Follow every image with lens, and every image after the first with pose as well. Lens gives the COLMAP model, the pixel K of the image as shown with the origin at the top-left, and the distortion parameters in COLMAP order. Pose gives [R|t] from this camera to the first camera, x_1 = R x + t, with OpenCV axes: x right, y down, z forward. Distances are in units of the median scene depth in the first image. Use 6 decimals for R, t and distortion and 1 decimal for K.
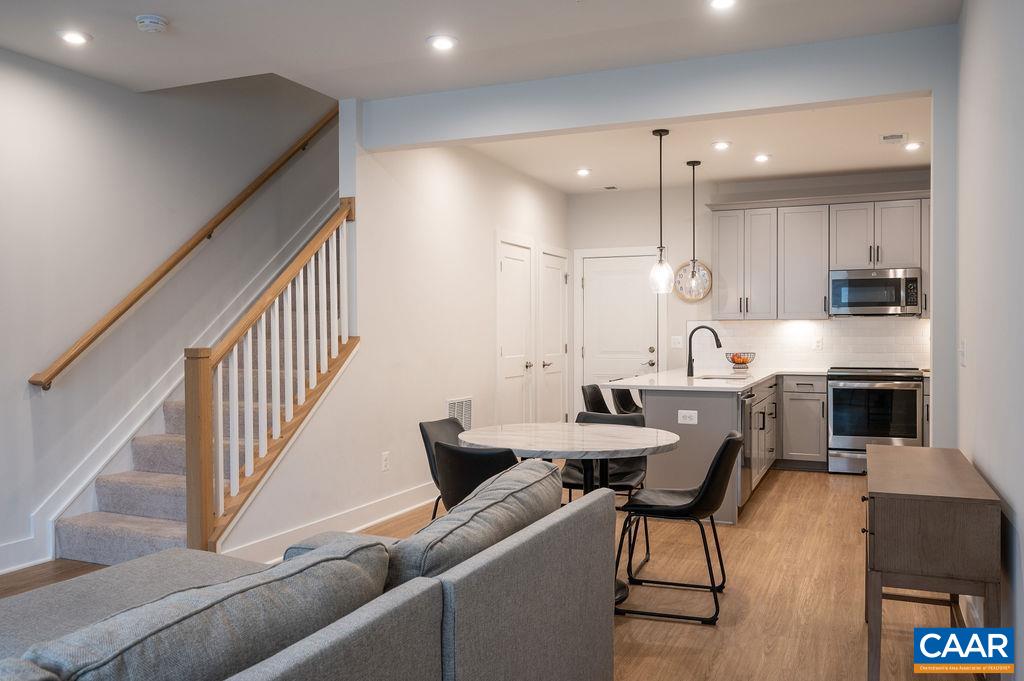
lens RADIAL K [[862.1, 0, 515.9], [0, 862.1, 338.1], [0, 0, 1]] dist [0.012347, 0.000771]
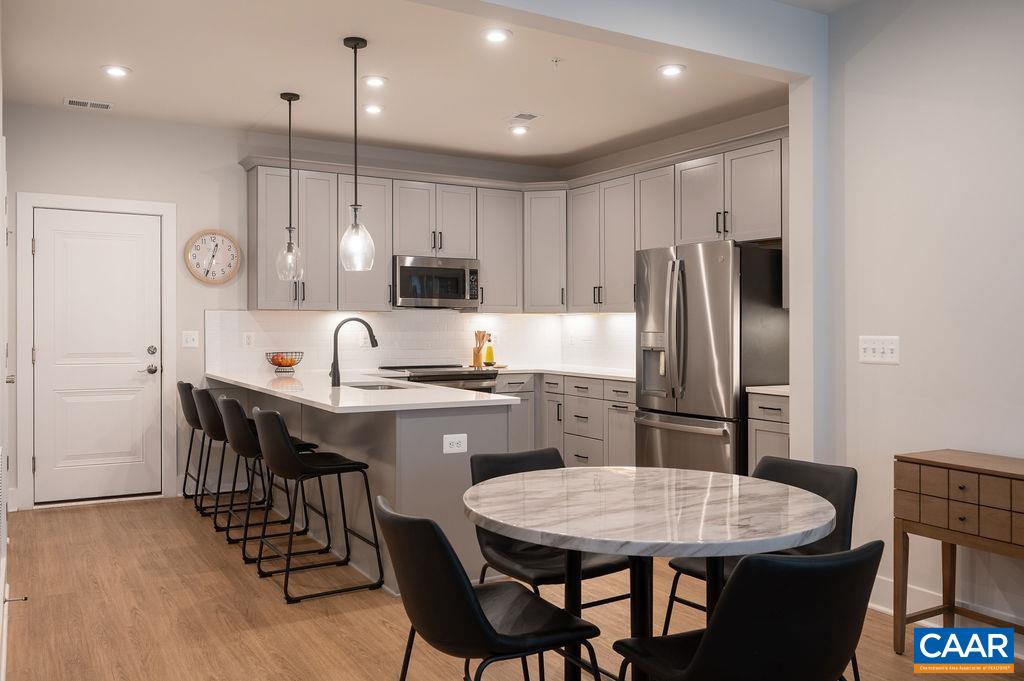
lens RADIAL K [[862.1, 0, 514.8], [0, 862.1, 340.6], [0, 0, 1]] dist [0.012347, 0.000771]
pose [[0.597137, -0.008301, 0.802096, -0.265073], [-0.000471, 0.999943, 0.010699, -0.002128], [-0.802139, -0.006767, 0.597099, 0.396532]]
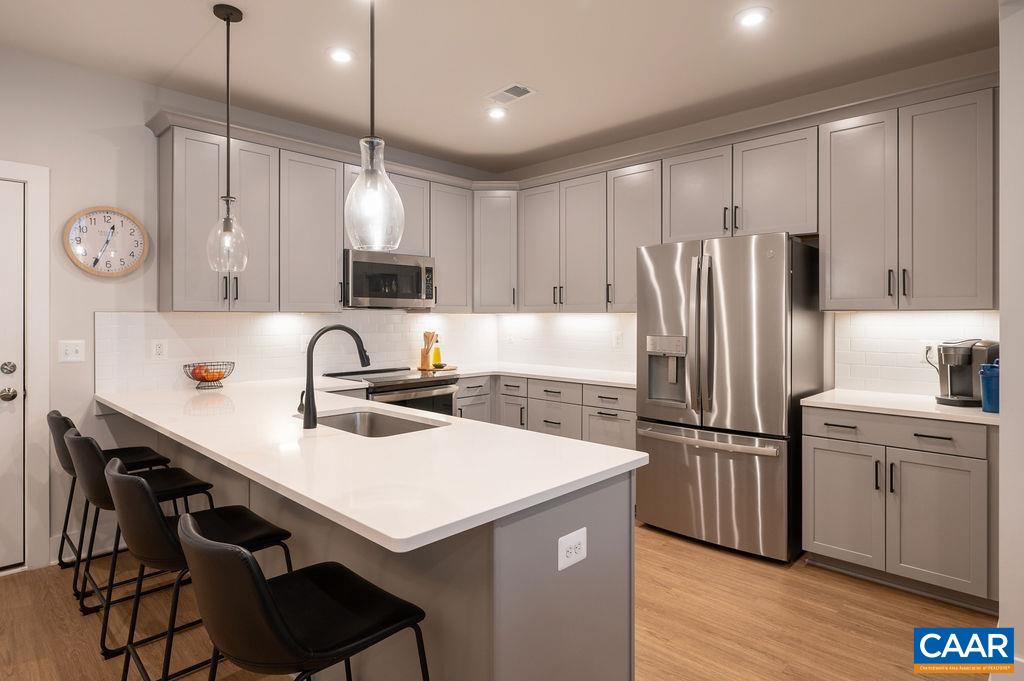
lens RADIAL K [[566.1, 0, 511.3], [0, 566.1, 317.2], [0, 0, 1]] dist [0.006028, -0.000396]
pose [[0.366964, 0.003297, 0.930229, -0.050600], [0.006067, 0.999964, -0.005938, -0.014221], [-0.930216, 0.007823, 0.366930, 0.697021]]
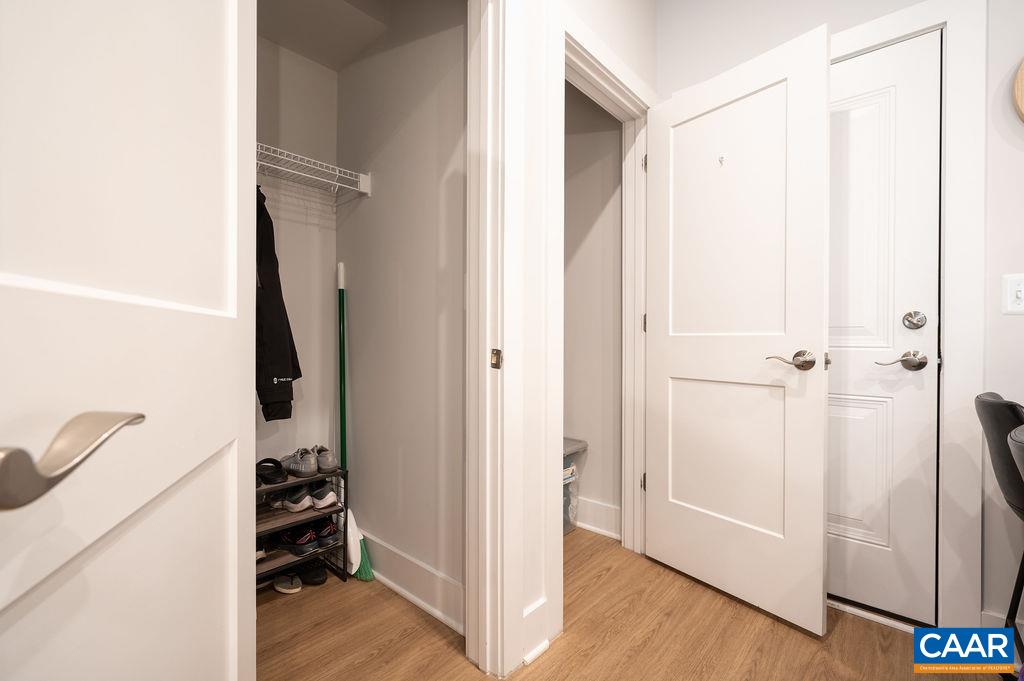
lens RADIAL K [[440.9, 0, 510.9], [0, 440.9, 335.4], [0, 0, 1]] dist [-0.002787, -0.000309]
pose [[0.957084, 0.009188, -0.289666, 0.066935], [-0.009905, 0.999950, -0.001008, 0.024117], [0.289642, 0.003834, 0.957127, 0.914554]]
